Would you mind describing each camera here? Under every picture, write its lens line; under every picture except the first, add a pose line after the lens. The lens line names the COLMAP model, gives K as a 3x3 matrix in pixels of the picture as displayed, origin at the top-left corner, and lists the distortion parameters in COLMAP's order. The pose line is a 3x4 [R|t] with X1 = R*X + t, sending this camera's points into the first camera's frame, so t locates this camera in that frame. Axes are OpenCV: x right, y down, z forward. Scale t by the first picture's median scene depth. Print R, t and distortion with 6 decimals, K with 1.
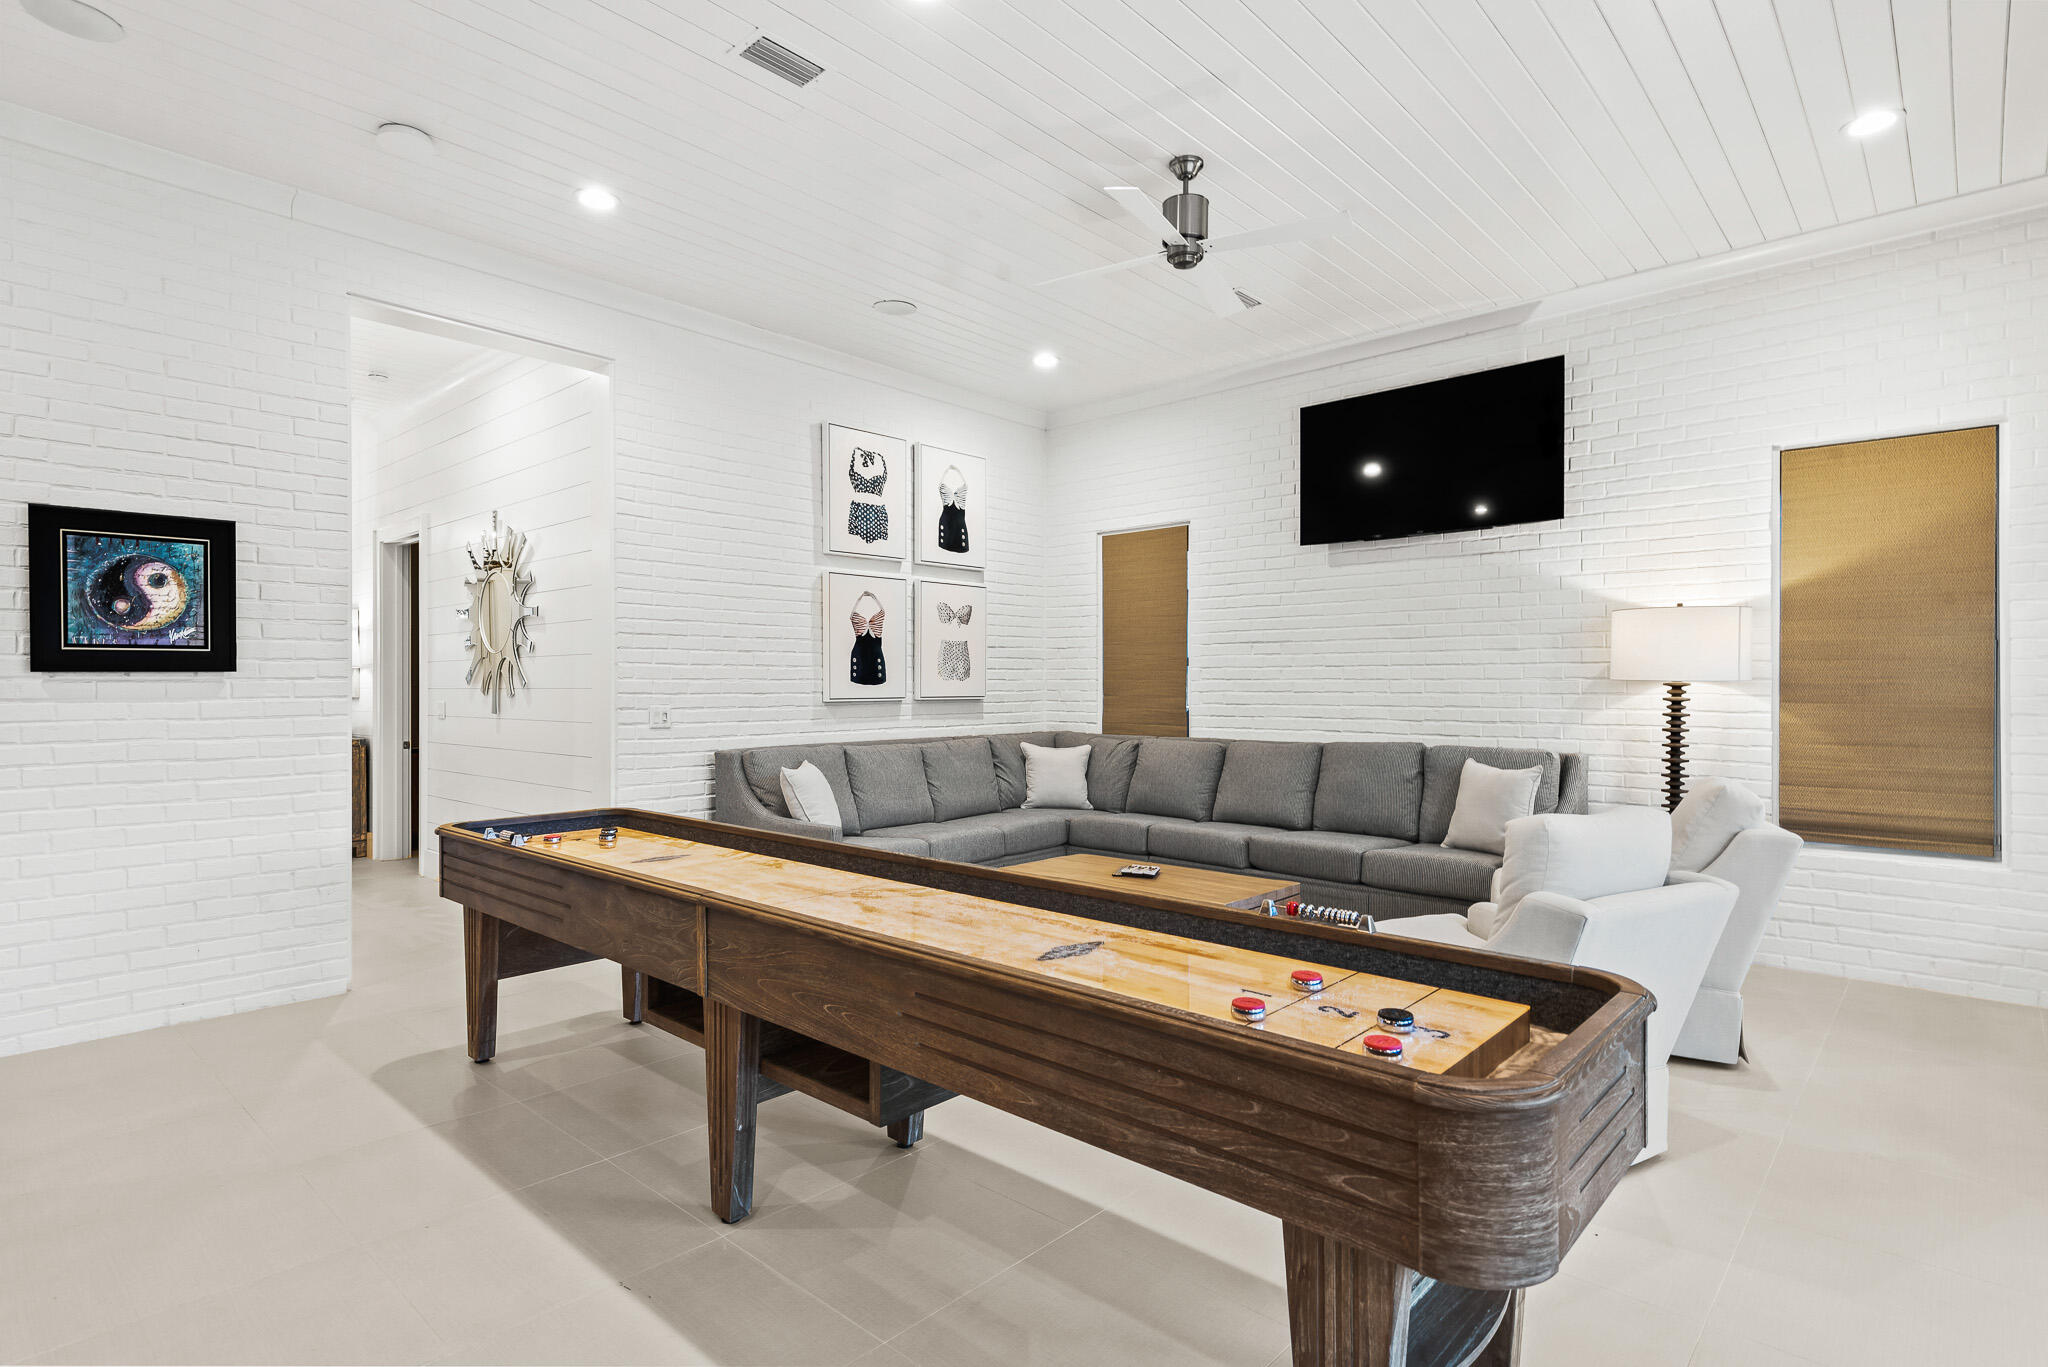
lens RADIAL K [[1018.7, 0, 1025.5], [0, 1018.7, 679.7], [0, 0, 1]] dist [0.017652, -0.000378]
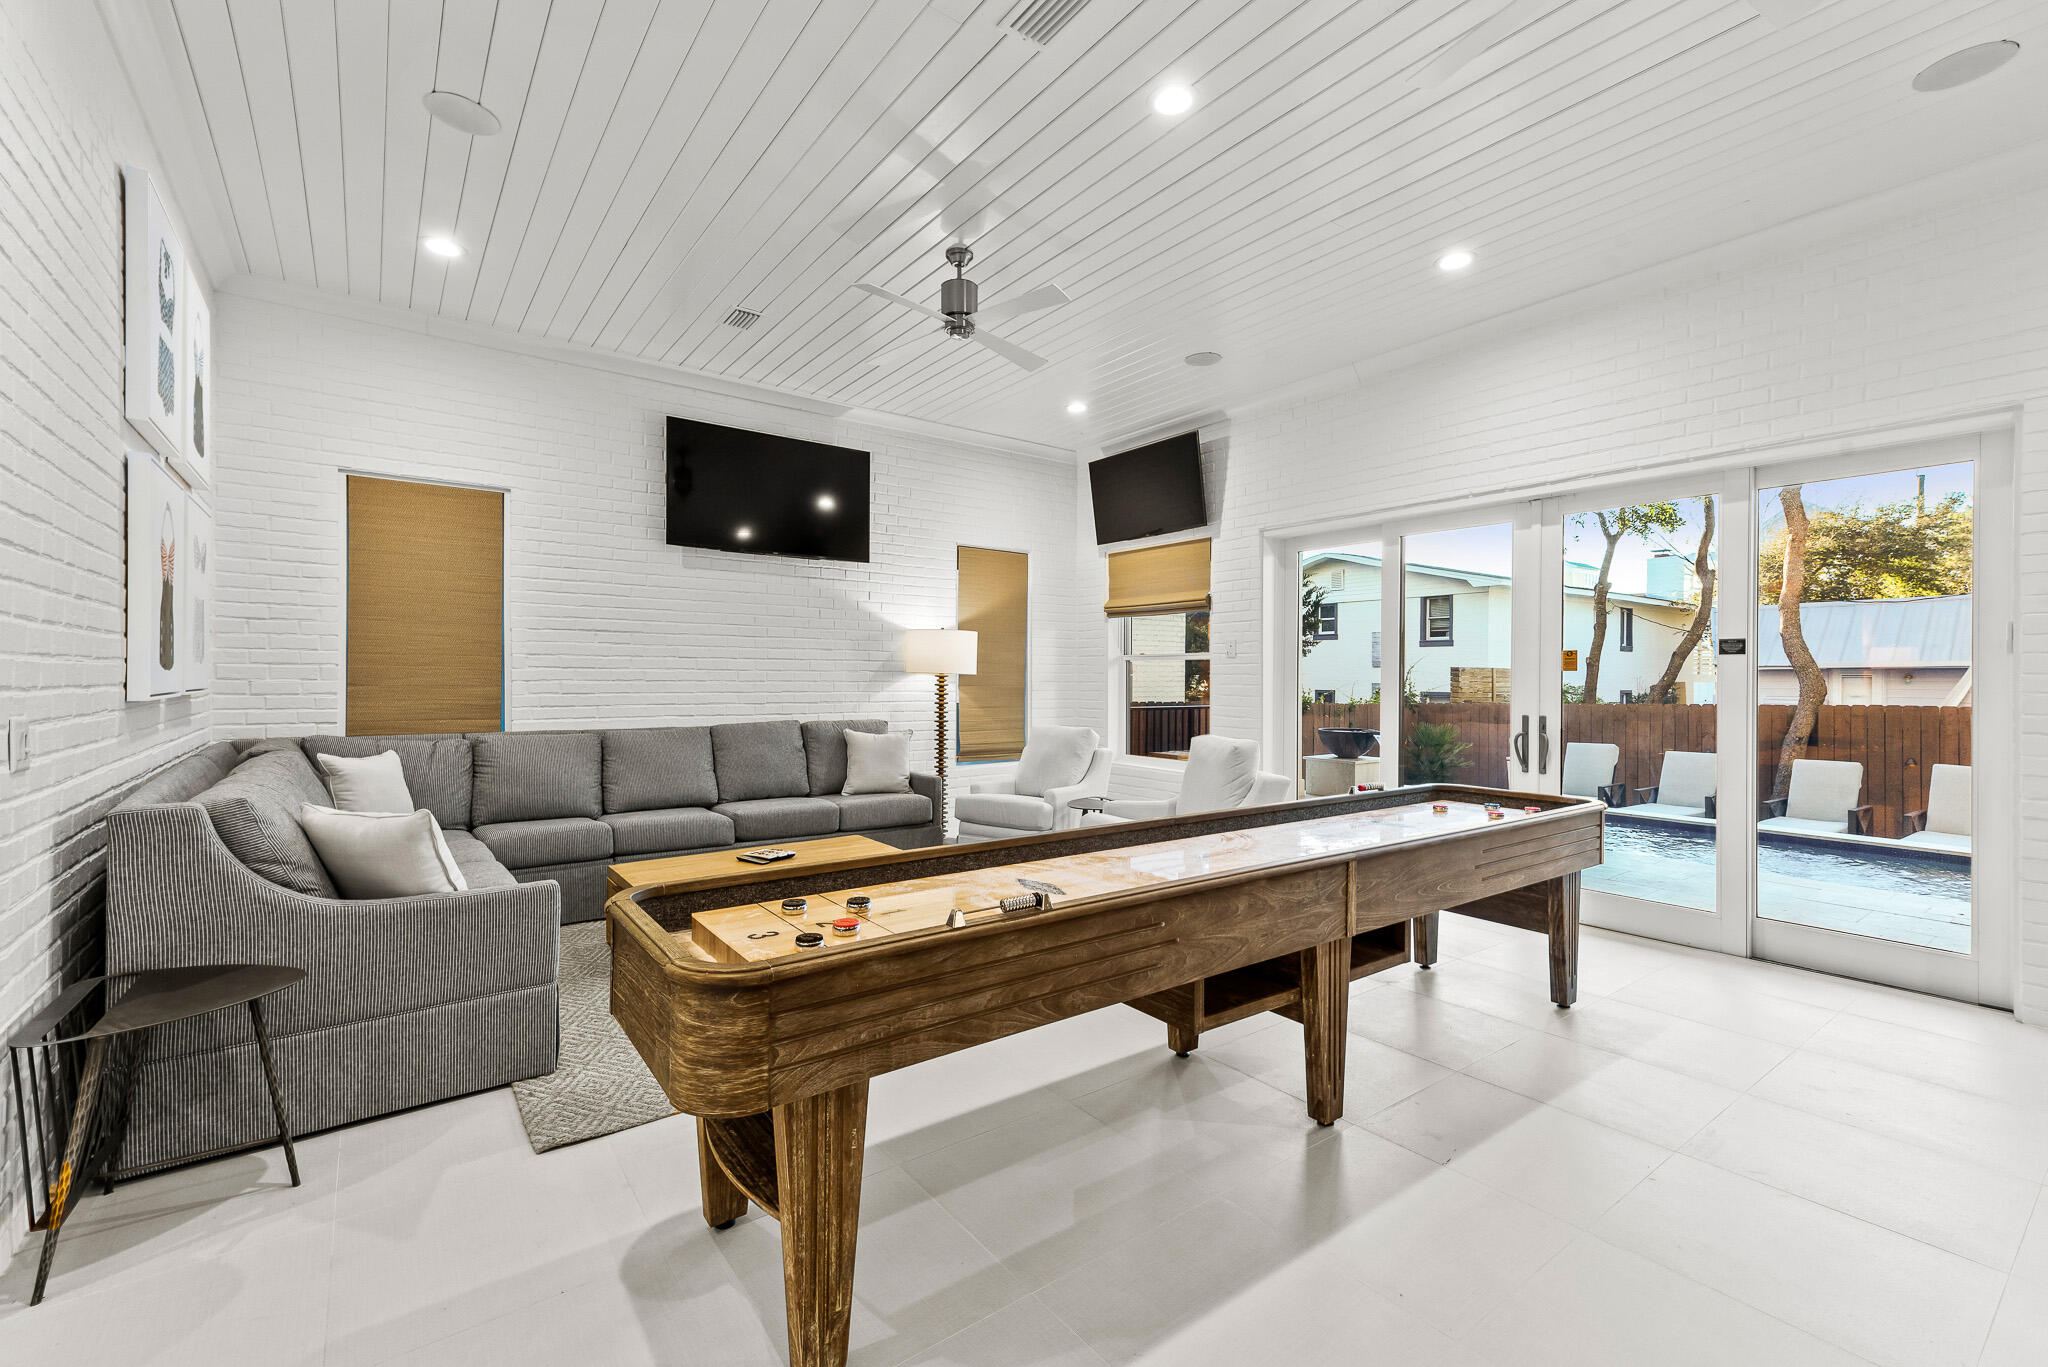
lens RADIAL K [[874.0, 0, 974.9], [0, 874.0, 681.2], [0, 0, 1]] dist [0.002639, -0.000553]
pose [[0.209286, -0.001221, 0.977854, -0.640882], [-0.009116, 0.999953, 0.003200, 0.007684], [-0.977812, -0.009584, 0.209265, 0.561044]]
